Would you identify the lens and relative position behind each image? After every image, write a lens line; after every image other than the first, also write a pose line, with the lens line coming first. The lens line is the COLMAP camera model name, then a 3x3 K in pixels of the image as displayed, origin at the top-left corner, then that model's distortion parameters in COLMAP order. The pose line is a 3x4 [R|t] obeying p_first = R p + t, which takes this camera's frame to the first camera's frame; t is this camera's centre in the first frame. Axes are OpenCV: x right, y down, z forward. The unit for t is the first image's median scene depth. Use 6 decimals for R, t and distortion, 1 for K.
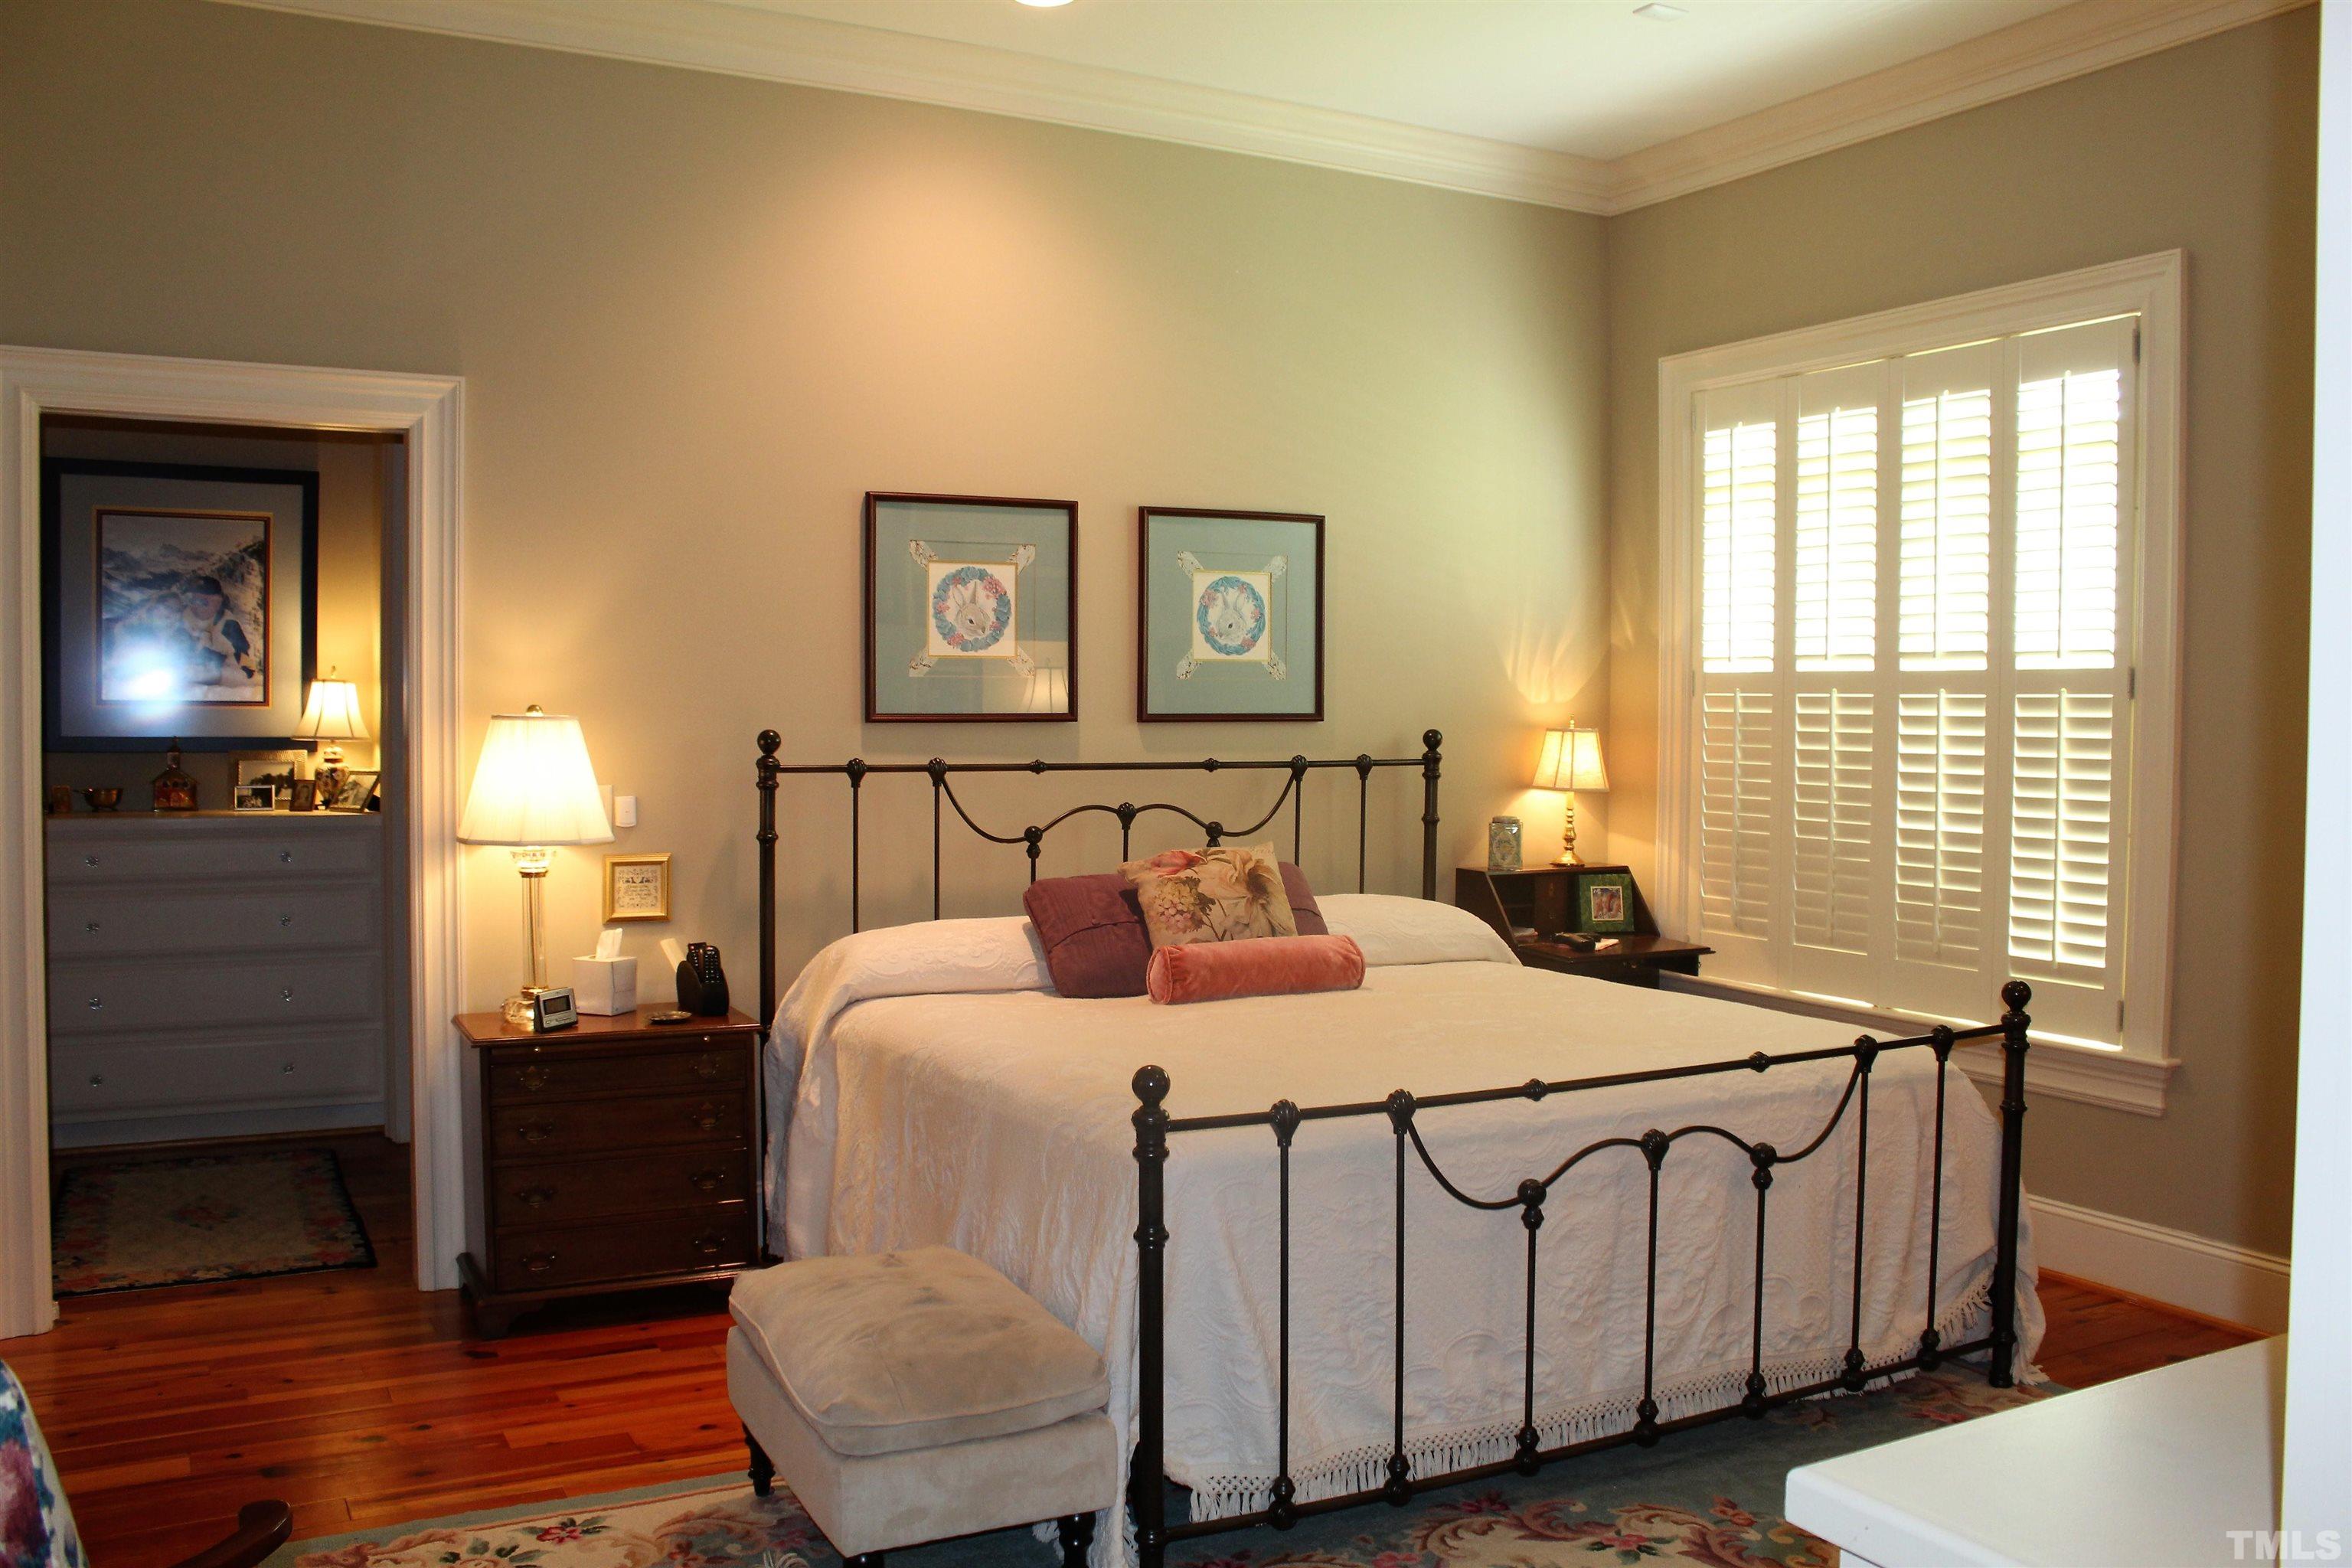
lens RADIAL K [[1961.2, 0, 1176.0], [0, 1961.2, 784.0], [0, 0, 1]] dist [-0.003842, -0.002391]
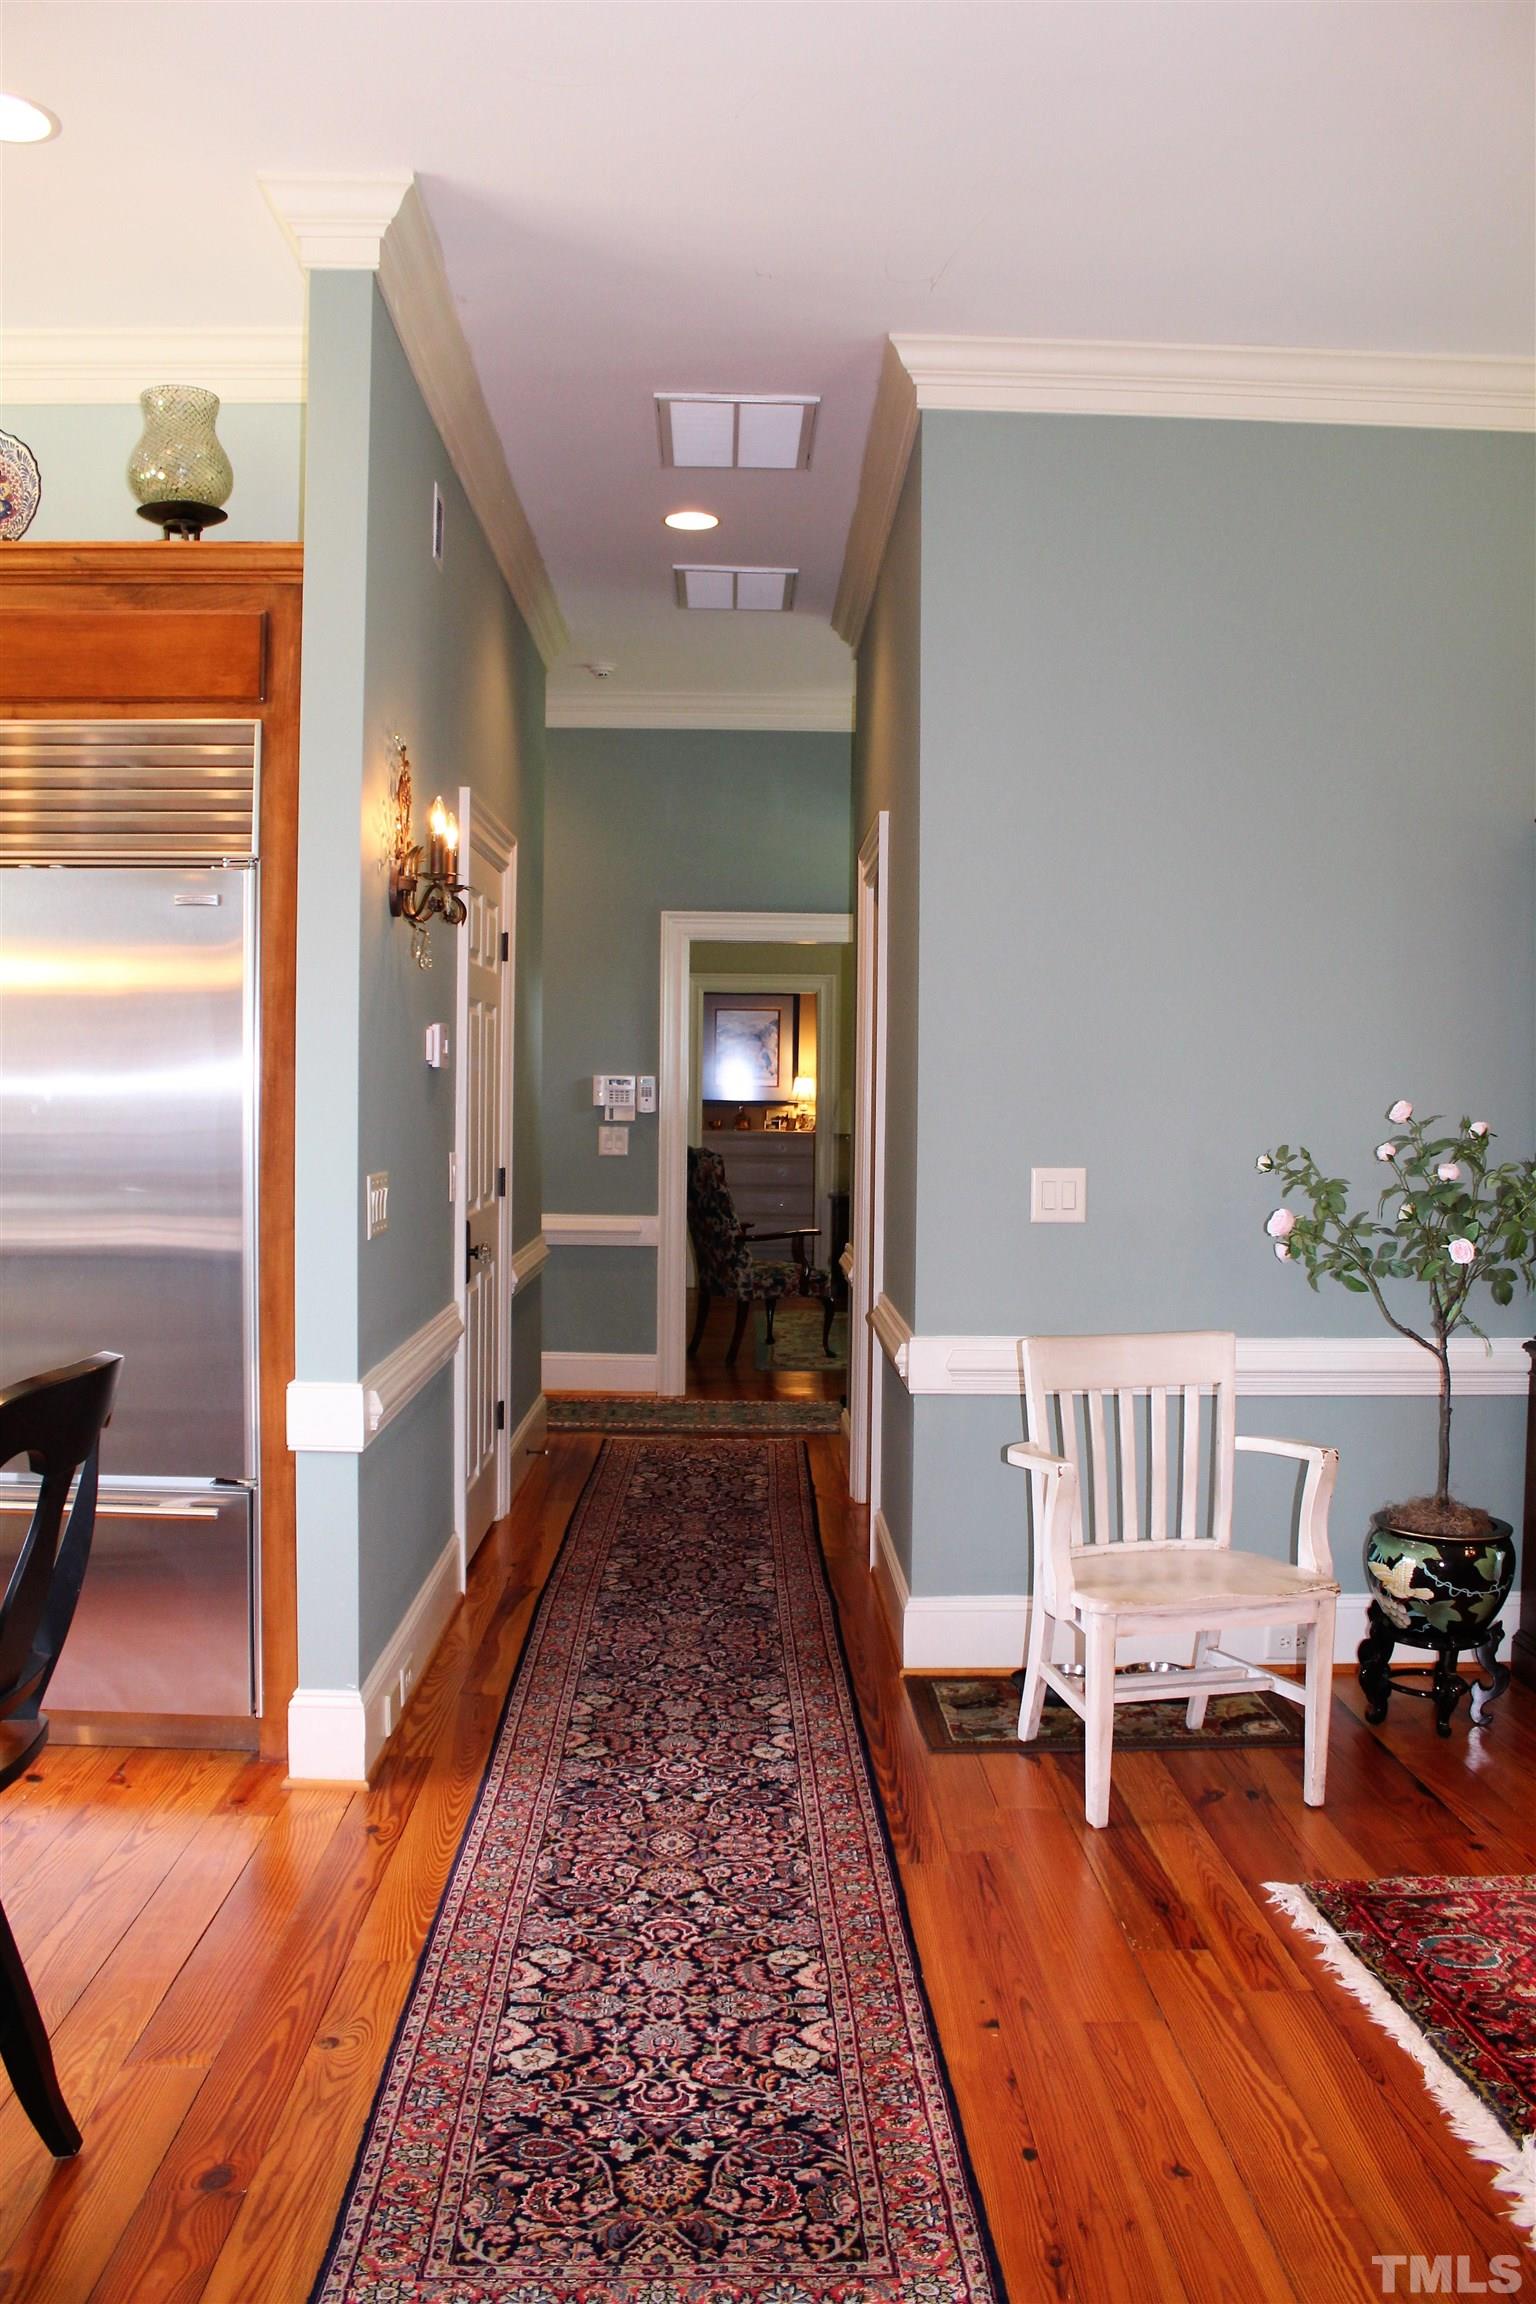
lens RADIAL K [[1921.2, 0, 768.0], [0, 1921.2, 1152.0], [0, 0, 1]] dist [-0.003842, -0.002391]
pose [[0.892700, 0.018994, -0.450251, 0.596214], [-0.021543, 0.999768, -0.000538, 0.041283], [0.450136, 0.010180, 0.892902, -1.127187]]
